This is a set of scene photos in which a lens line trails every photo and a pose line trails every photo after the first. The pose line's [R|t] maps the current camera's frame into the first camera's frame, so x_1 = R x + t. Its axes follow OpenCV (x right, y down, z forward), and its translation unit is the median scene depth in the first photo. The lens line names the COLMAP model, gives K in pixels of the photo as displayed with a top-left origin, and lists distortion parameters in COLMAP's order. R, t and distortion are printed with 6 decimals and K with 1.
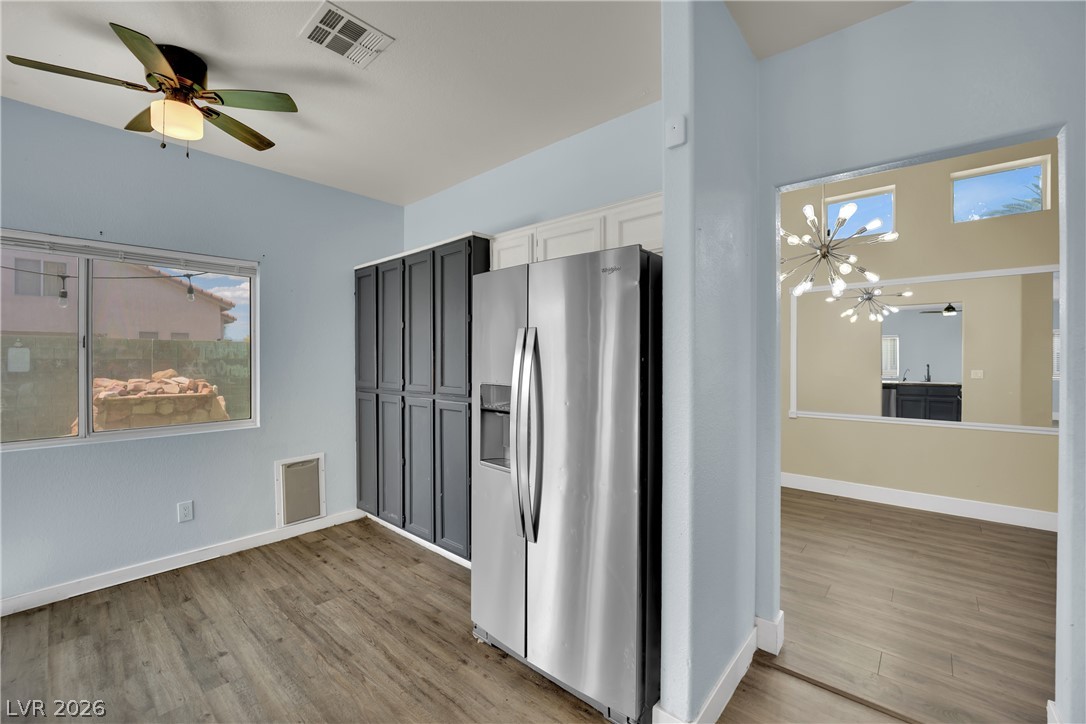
lens RADIAL K [[444.3, 0, 538.4], [0, 444.3, 361.0], [0, 0, 1]] dist [-0.021728, -0.000394]
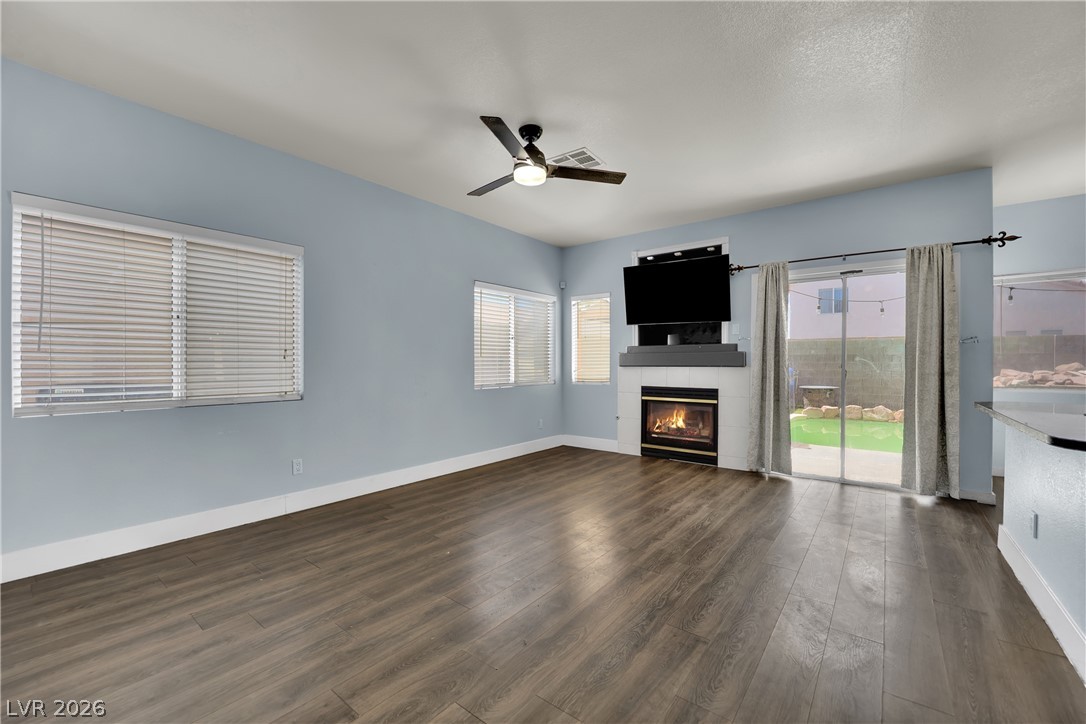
lens RADIAL K [[444.3, 0, 538.4], [0, 444.3, 361.0], [0, 0, 1]] dist [-0.021728, -0.000394]
pose [[0.061206, -0.004351, -0.998116, 0.324823], [-0.003640, 0.999983, -0.004582, 0.072849], [0.998119, 0.003914, 0.061189, -1.049024]]
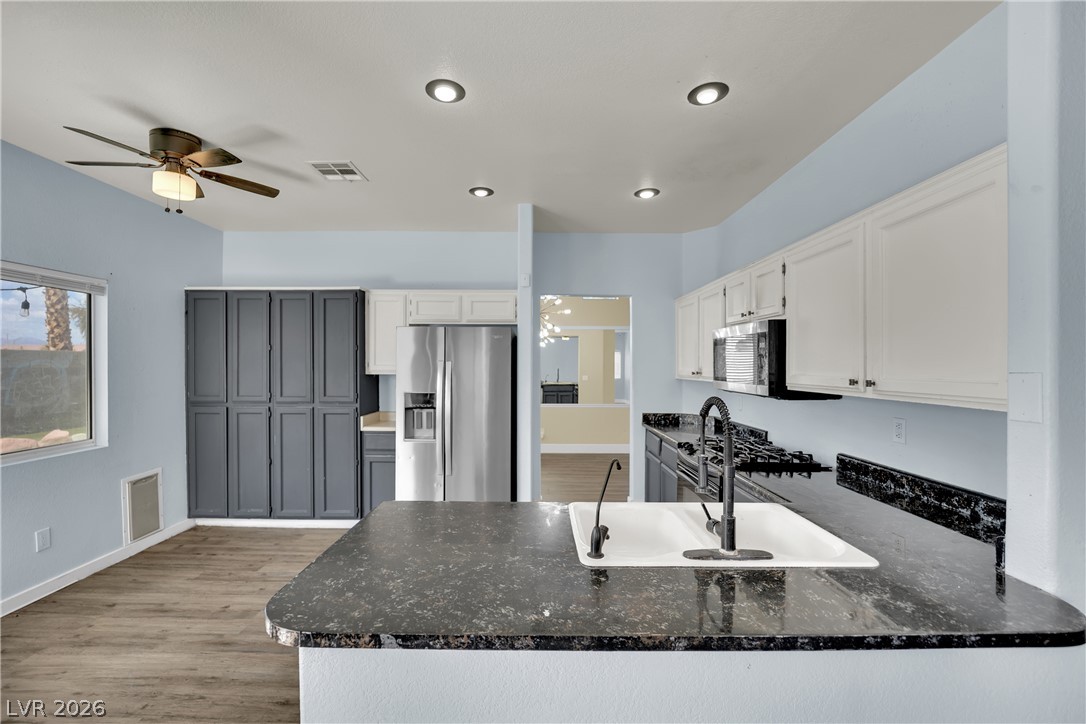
lens RADIAL K [[446.9, 0, 537.9], [0, 446.9, 365.7], [0, 0, 1]] dist [-0.019402, -0.000521]
pose [[0.749696, 0.000887, 0.661782, -0.616454], [-0.000958, 1.000000, -0.000254, -0.035500], [-0.661782, -0.000444, 0.749697, -0.419221]]
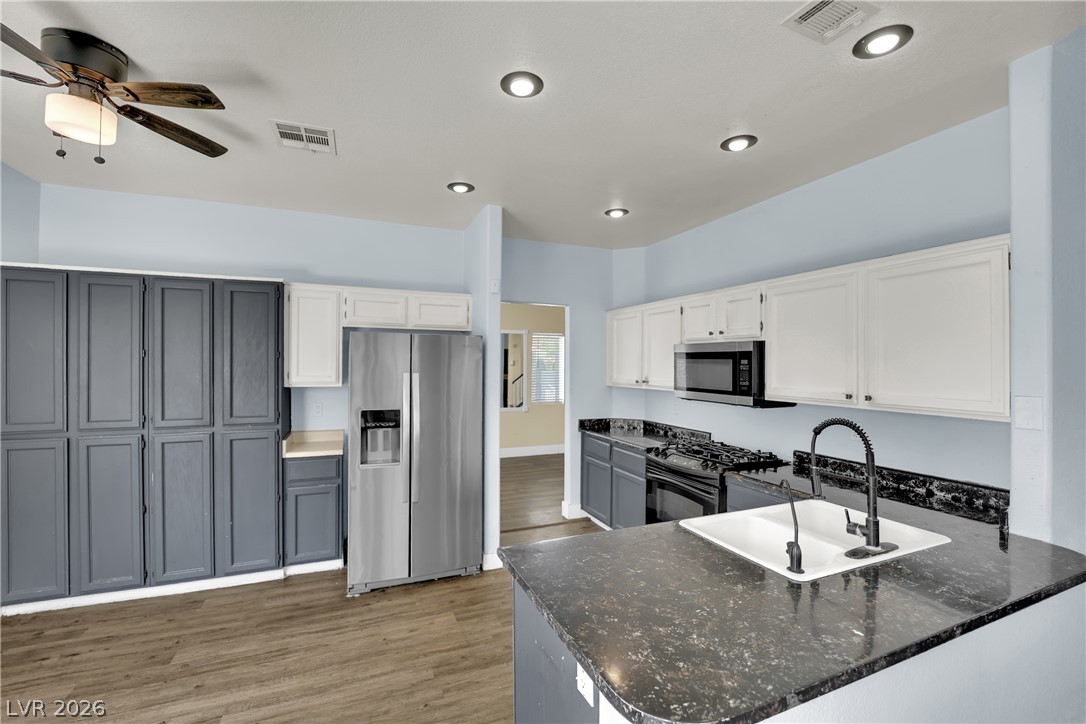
lens RADIAL K [[452.1, 0, 536.6], [0, 452.1, 362.6], [0, 0, 1]] dist [-0.021231, -0.000418]
pose [[0.437041, 0.003331, 0.899435, -0.837199], [-0.003648, 0.999991, -0.001931, -0.070224], [-0.899434, -0.002437, 0.437050, -0.089960]]
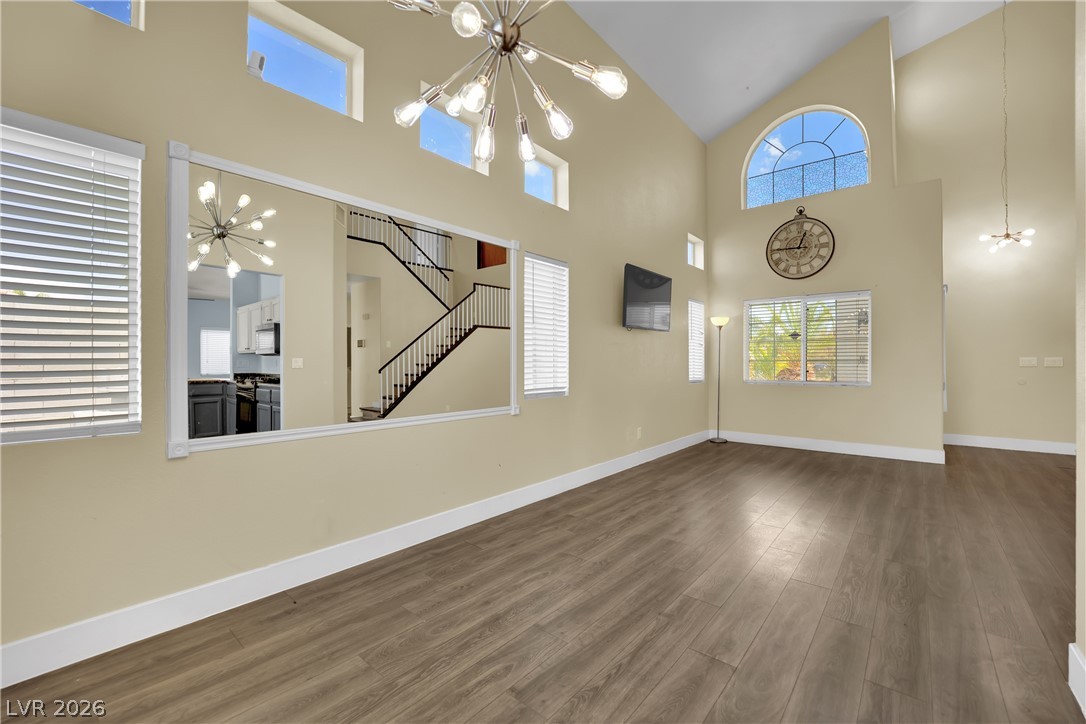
lens RADIAL K [[446.9, 0, 537.9], [0, 446.9, 365.7], [0, 0, 1]] dist [-0.019402, -0.000521]
pose [[-0.019832, -0.003160, 0.999798, 0.245098], [0.001498, 0.999994, 0.003190, 0.066104], [-0.999802, 0.001561, -0.019828, 1.055219]]
